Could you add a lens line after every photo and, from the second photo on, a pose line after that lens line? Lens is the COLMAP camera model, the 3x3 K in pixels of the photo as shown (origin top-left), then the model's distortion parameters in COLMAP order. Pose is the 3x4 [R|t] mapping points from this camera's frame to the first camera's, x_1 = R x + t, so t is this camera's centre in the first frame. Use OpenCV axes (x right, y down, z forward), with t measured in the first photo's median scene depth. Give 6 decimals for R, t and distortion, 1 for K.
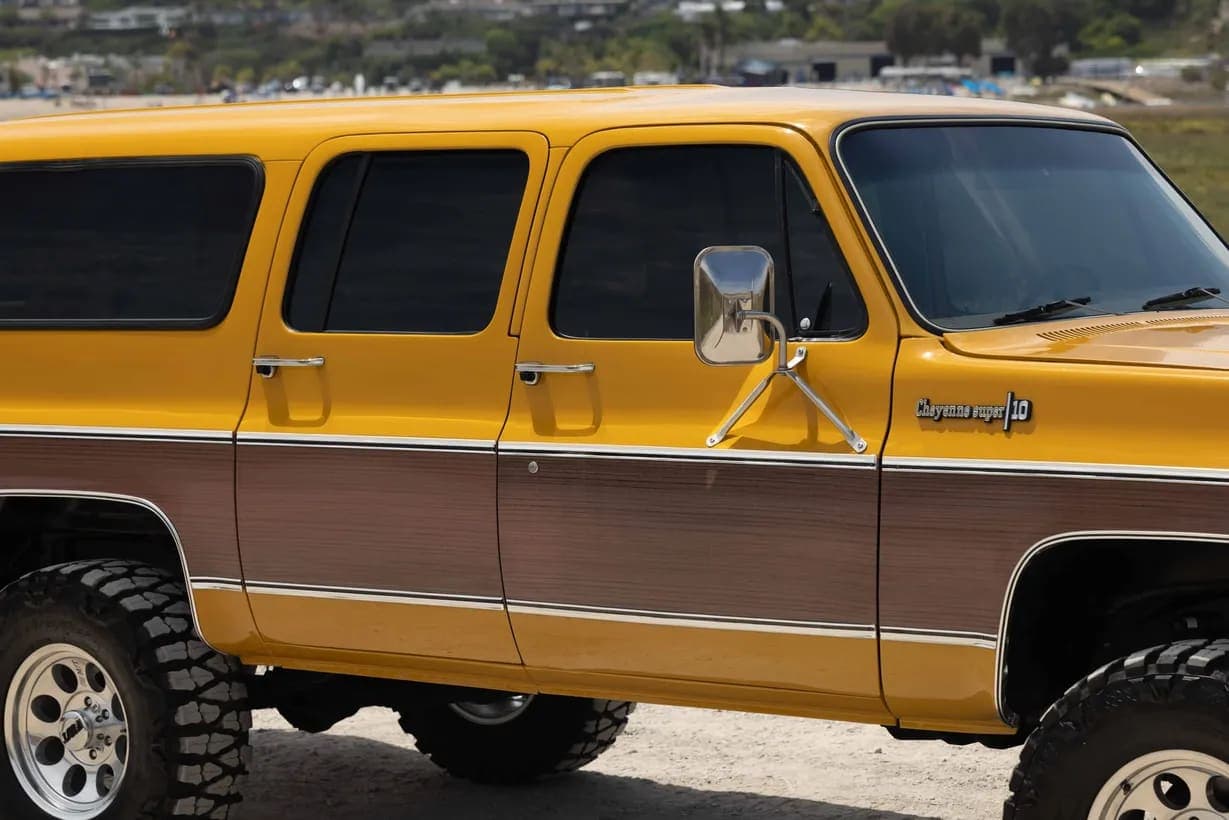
lens RADIAL K [[3739.8, 0, 645.5], [0, 3739.8, 430.6], [0, 0, 1]] dist [0.073181, 0.000000]
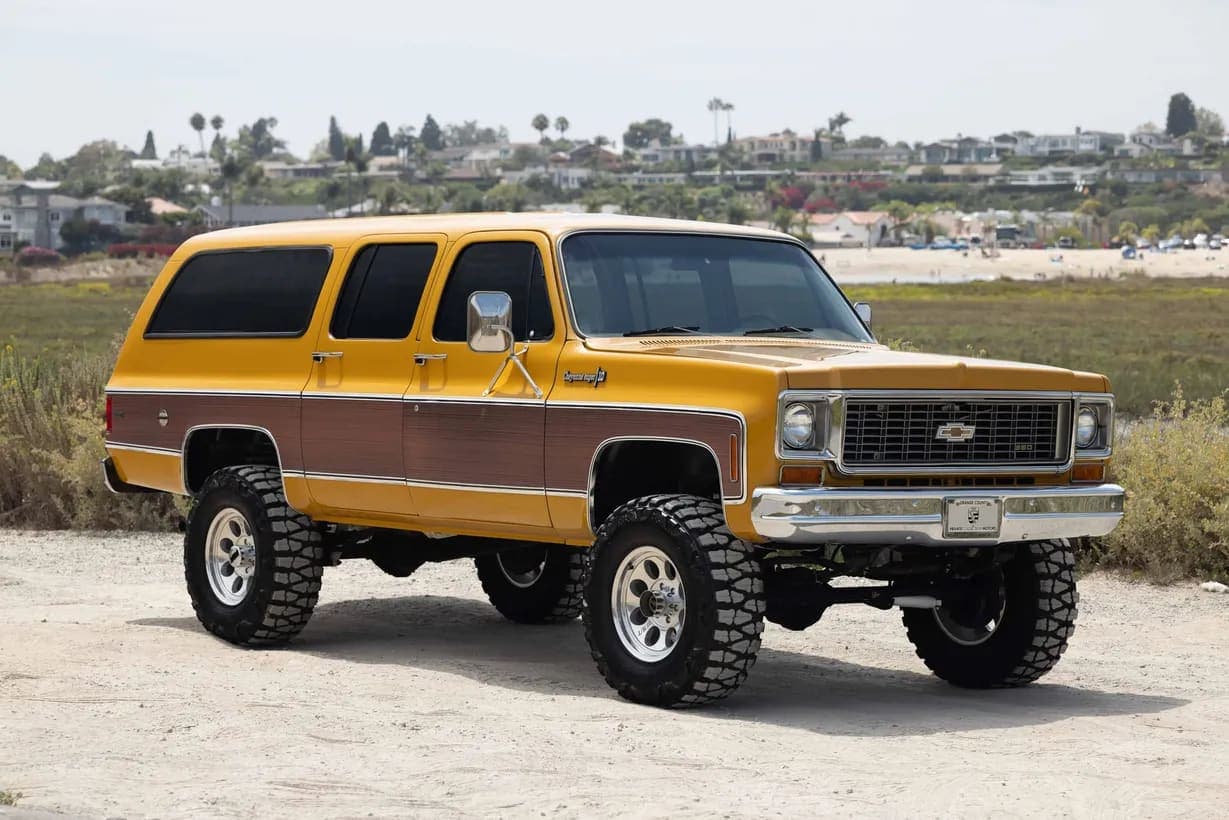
lens RADIAL K [[3739.8, 0, 616.2], [0, 3739.8, 409.3], [0, 0, 1]] dist [0.073181, 0.000000]
pose [[0.962775, 0.032808, -0.268307, 0.512940], [-0.045492, 0.998115, -0.041191, 0.074564], [0.266450, 0.051864, 0.962452, -0.715295]]
